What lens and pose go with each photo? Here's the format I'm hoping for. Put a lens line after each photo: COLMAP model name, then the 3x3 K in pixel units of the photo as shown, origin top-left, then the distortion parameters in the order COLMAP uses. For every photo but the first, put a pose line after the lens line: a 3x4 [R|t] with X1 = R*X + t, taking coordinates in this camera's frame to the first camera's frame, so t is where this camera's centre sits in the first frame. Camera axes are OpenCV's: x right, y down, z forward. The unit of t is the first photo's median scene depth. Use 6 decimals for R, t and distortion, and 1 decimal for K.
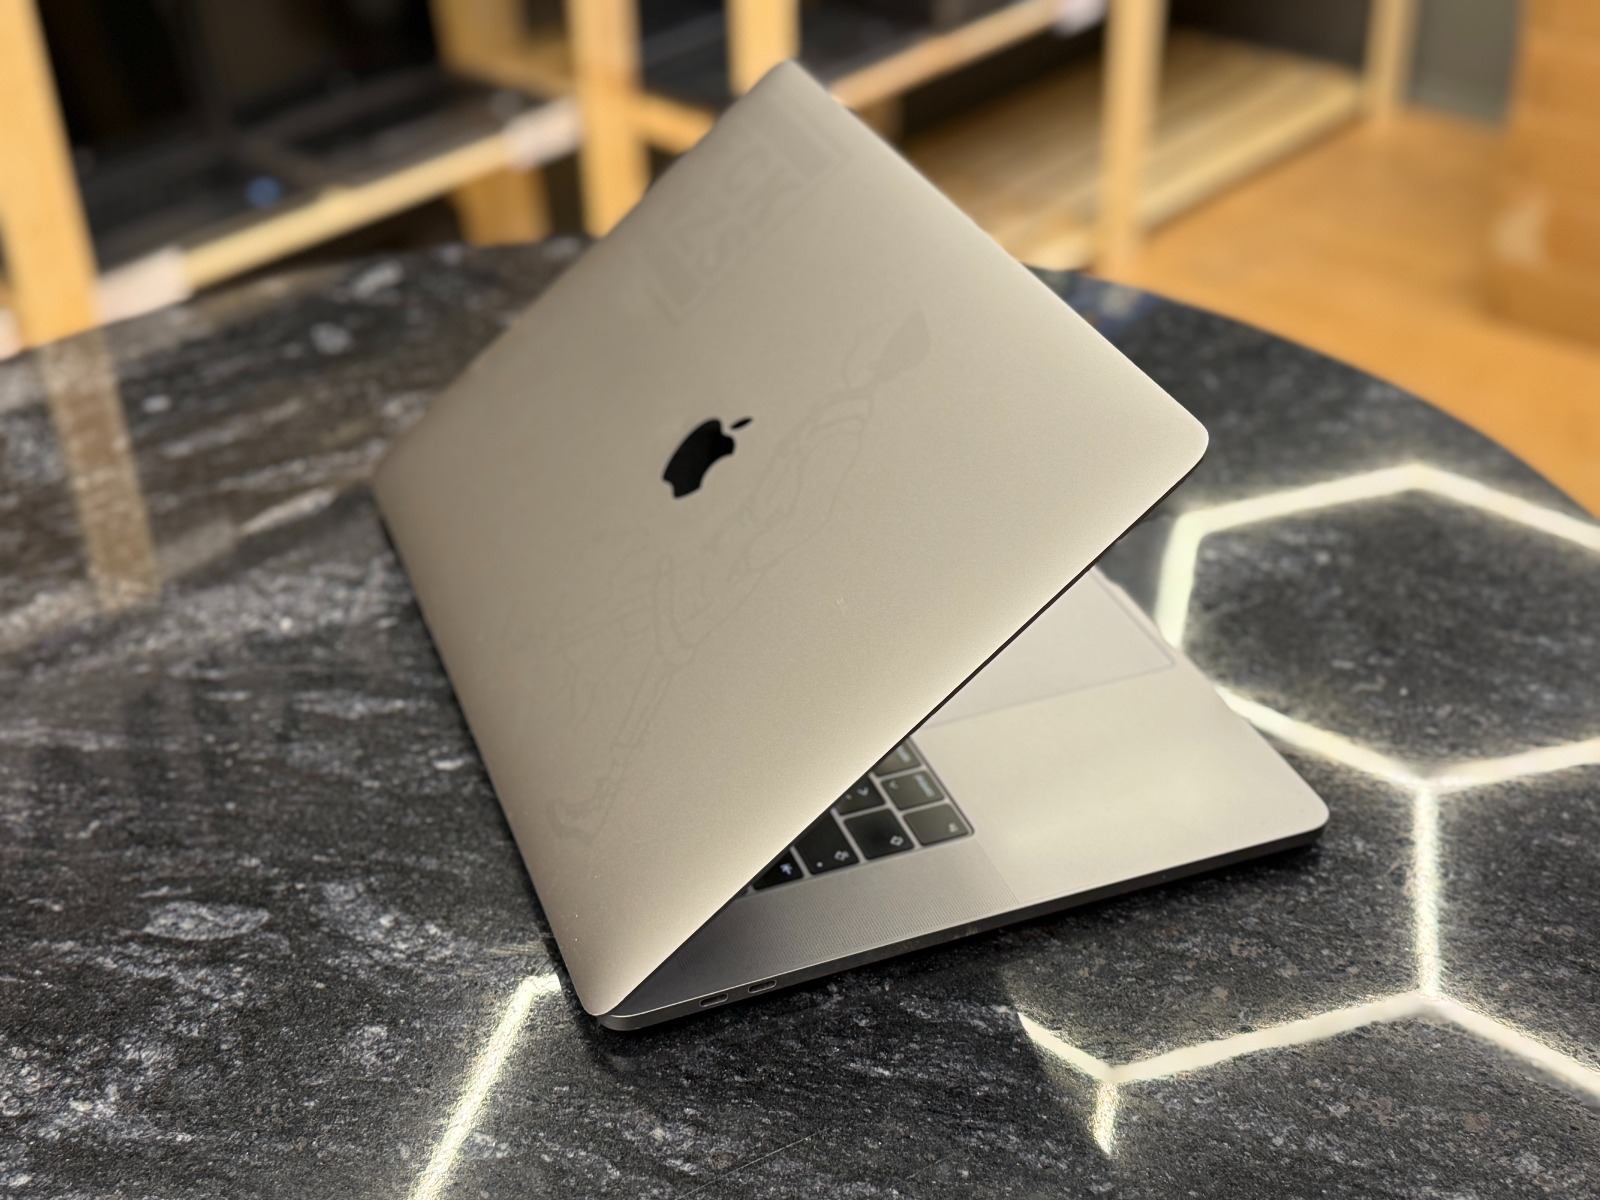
lens RADIAL K [[2137.9, 0, 800.0], [0, 2137.9, 600.0], [0, 0, 1]] dist [0.283615, -0.835886]
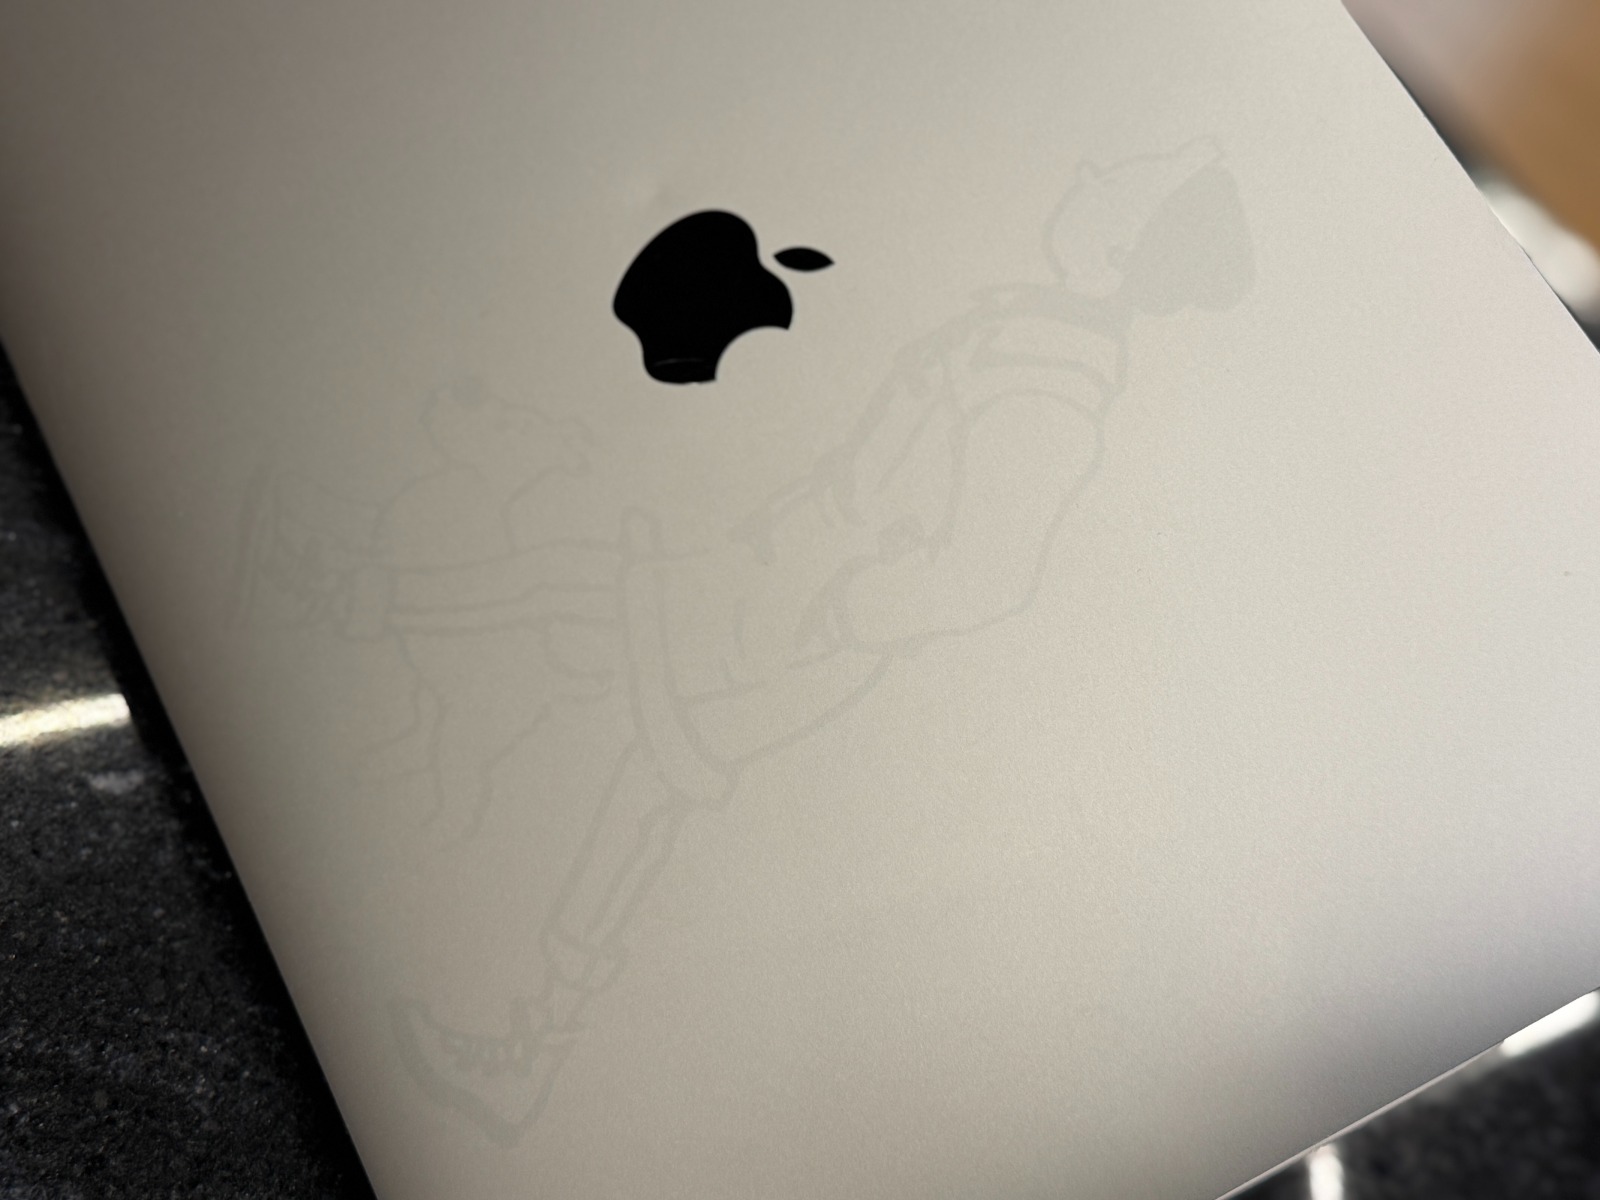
lens RADIAL K [[2137.9, 0, 800.0], [0, 2137.9, 600.0], [0, 0, 1]] dist [0.283615, -0.835886]
pose [[0.901289, 0.076362, 0.426436, -0.258419], [-0.255032, 0.889226, 0.379785, -0.218649], [-0.350197, -0.451050, 0.820924, 0.565459]]
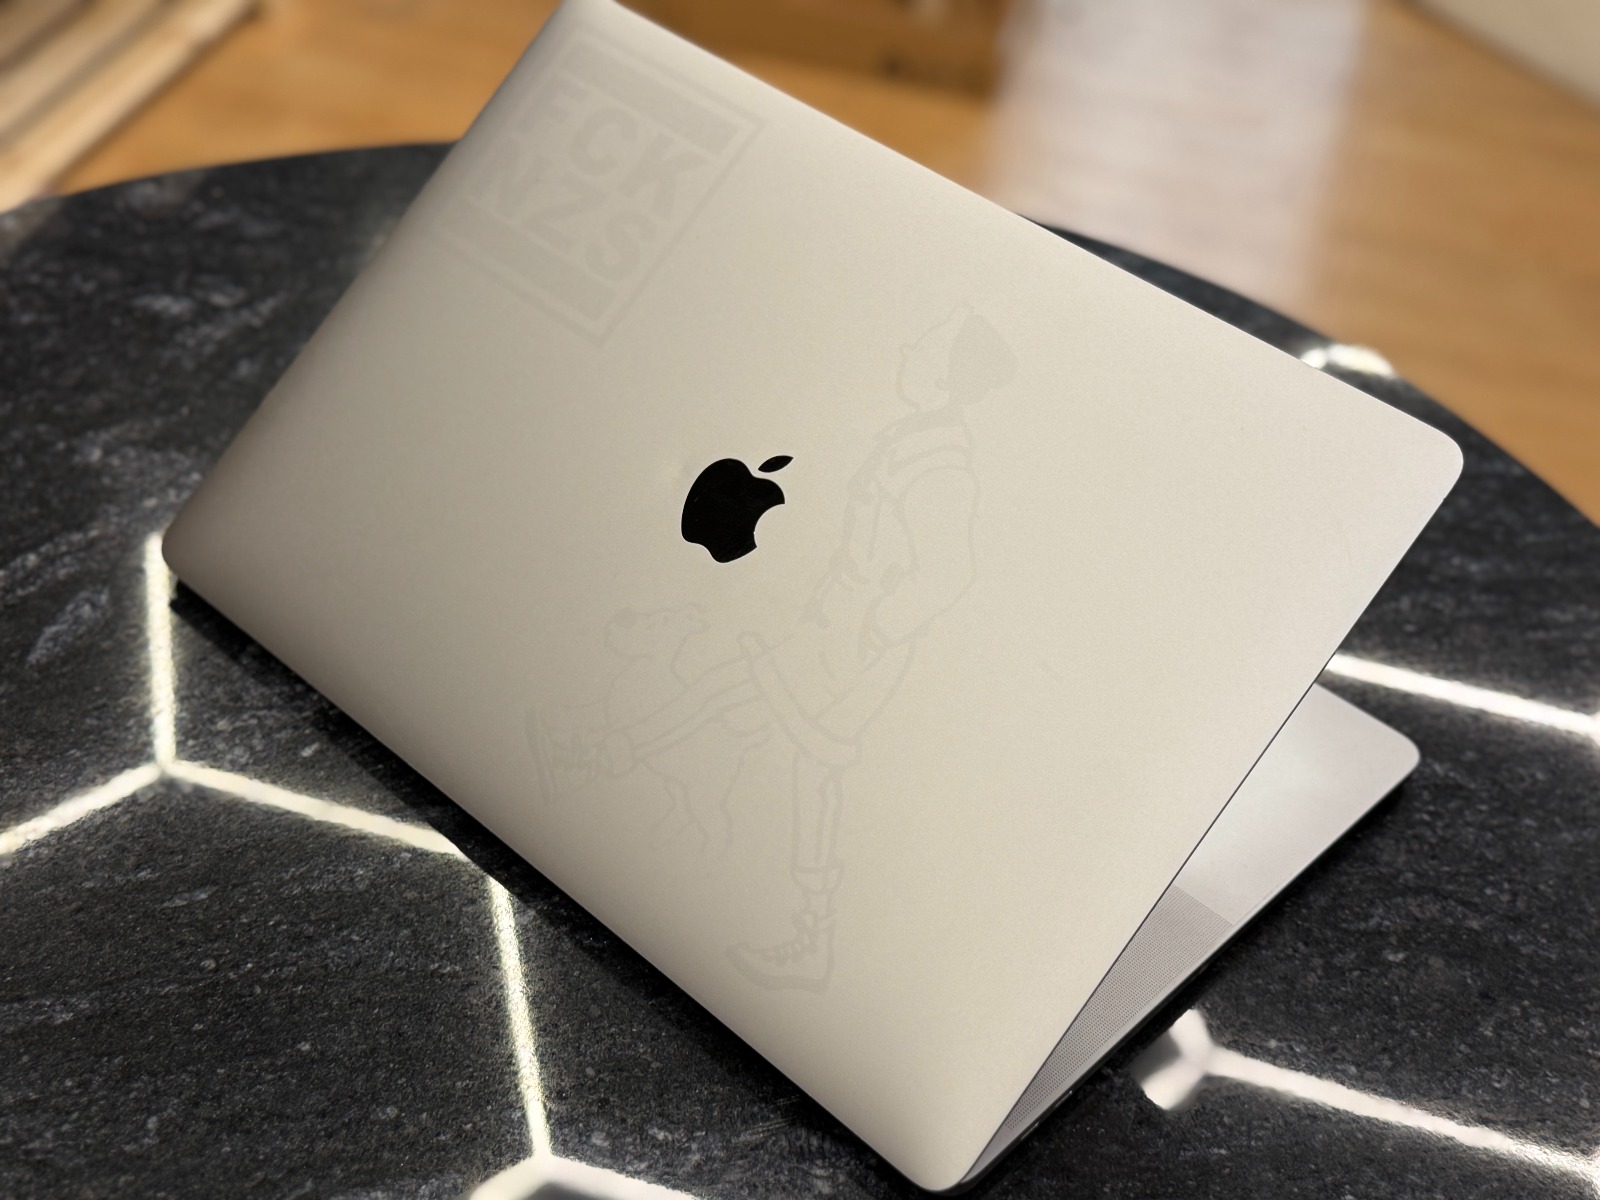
lens RADIAL K [[2137.9, 0, 800.0], [0, 2137.9, 600.0], [0, 0, 1]] dist [0.283615, -0.835886]
pose [[0.885429, -0.216322, 0.411363, -0.415992], [0.152076, 0.971205, 0.183393, -0.198774], [-0.439190, -0.099823, 0.892831, 0.214373]]
